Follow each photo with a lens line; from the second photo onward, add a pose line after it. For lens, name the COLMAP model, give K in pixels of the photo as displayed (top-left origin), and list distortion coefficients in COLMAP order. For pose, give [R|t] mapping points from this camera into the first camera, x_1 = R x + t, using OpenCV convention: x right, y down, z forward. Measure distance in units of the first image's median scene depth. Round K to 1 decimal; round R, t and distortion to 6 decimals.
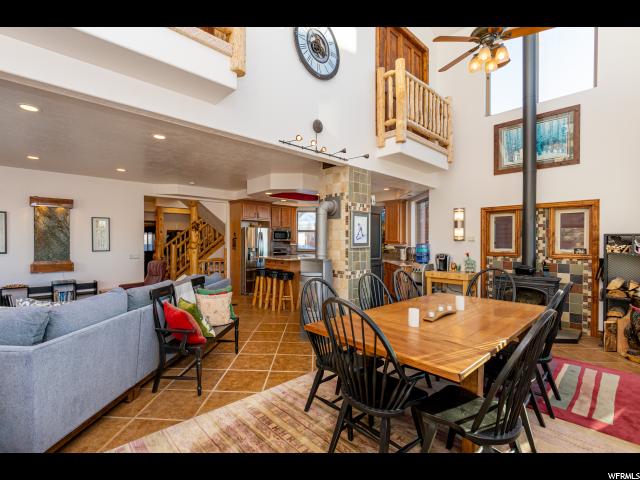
lens RADIAL K [[285.9, 0, 320.0], [0, 285.9, 240.0], [0, 0, 1]] dist [0.000363, 0.000097]
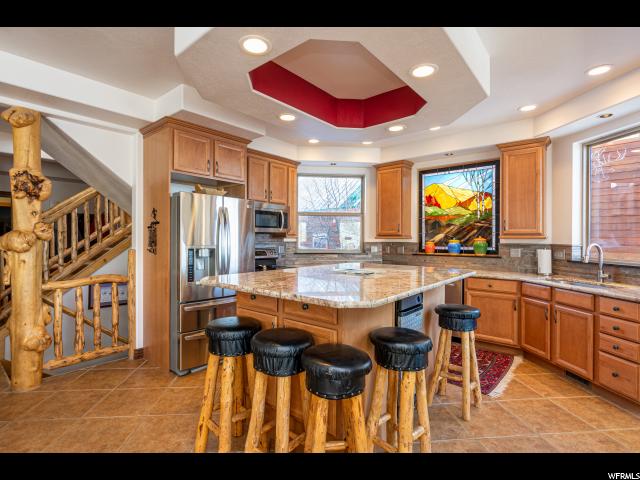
lens RADIAL K [[321.8, 0, 320.0], [0, 321.8, 240.0], [0, 0, 1]] dist [-0.038913, 0.000167]
pose [[0.996040, -0.000629, 0.088909, -0.112884], [-0.000391, 0.999934, 0.011462, 0.011015], [-0.088911, -0.011451, 0.995974, 0.545252]]
